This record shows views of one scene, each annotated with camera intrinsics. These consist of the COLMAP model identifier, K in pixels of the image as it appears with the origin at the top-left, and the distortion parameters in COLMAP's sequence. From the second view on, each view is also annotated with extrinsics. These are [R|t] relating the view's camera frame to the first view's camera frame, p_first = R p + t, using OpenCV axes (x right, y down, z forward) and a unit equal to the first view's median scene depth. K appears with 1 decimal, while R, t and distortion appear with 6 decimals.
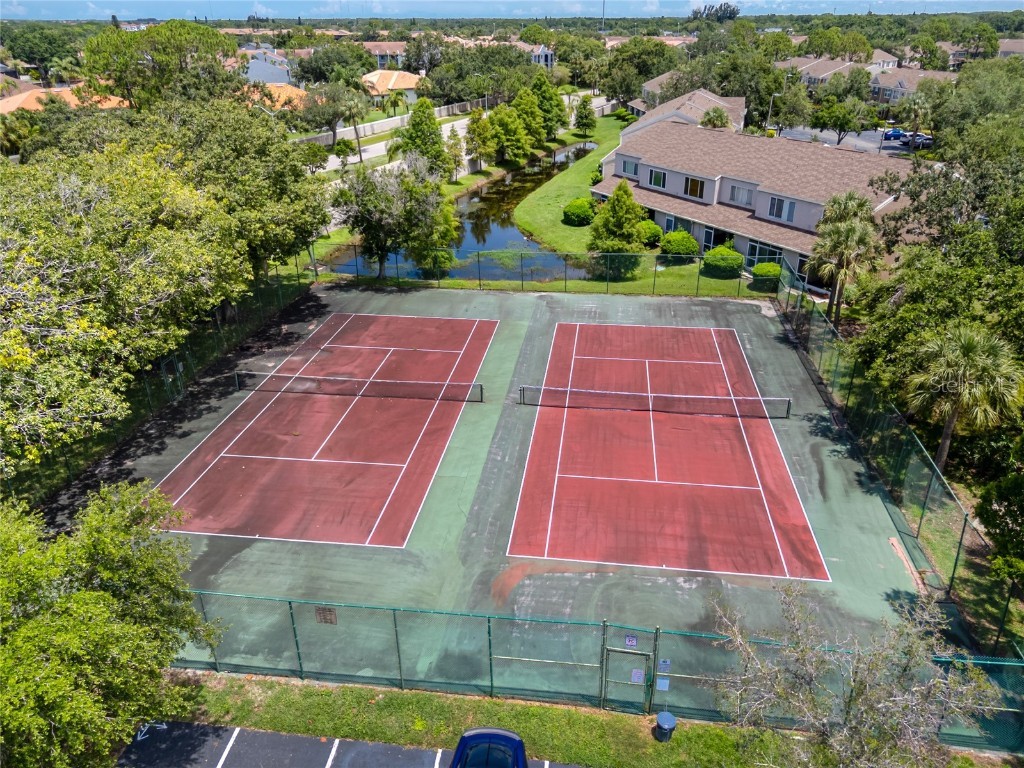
lens RADIAL K [[753.3, 0, 517.3], [0, 753.3, 368.4], [0, 0, 1]] dist [0.059797, -0.041826]
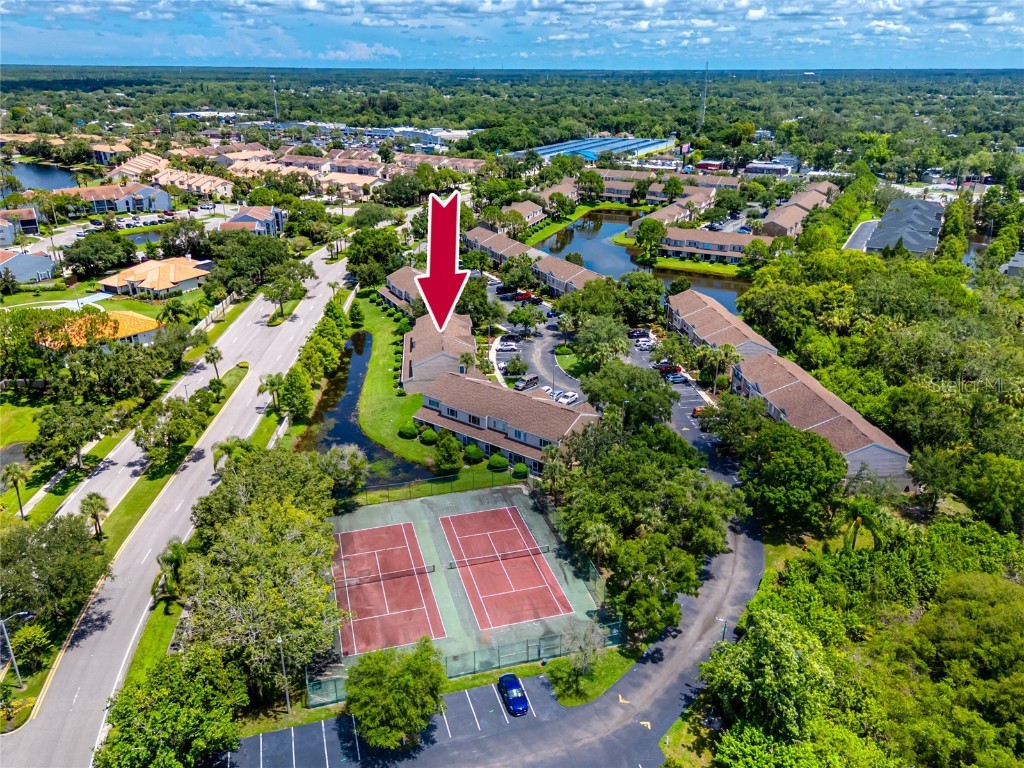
lens RADIAL K [[753.3, 0, 517.3], [0, 753.3, 368.4], [0, 0, 1]] dist [0.059797, -0.041826]
pose [[0.915438, -0.134164, 0.379439, -0.686197], [0.156723, 0.987215, -0.029046, -0.526605], [-0.370691, 0.086057, 0.924761, -1.523306]]
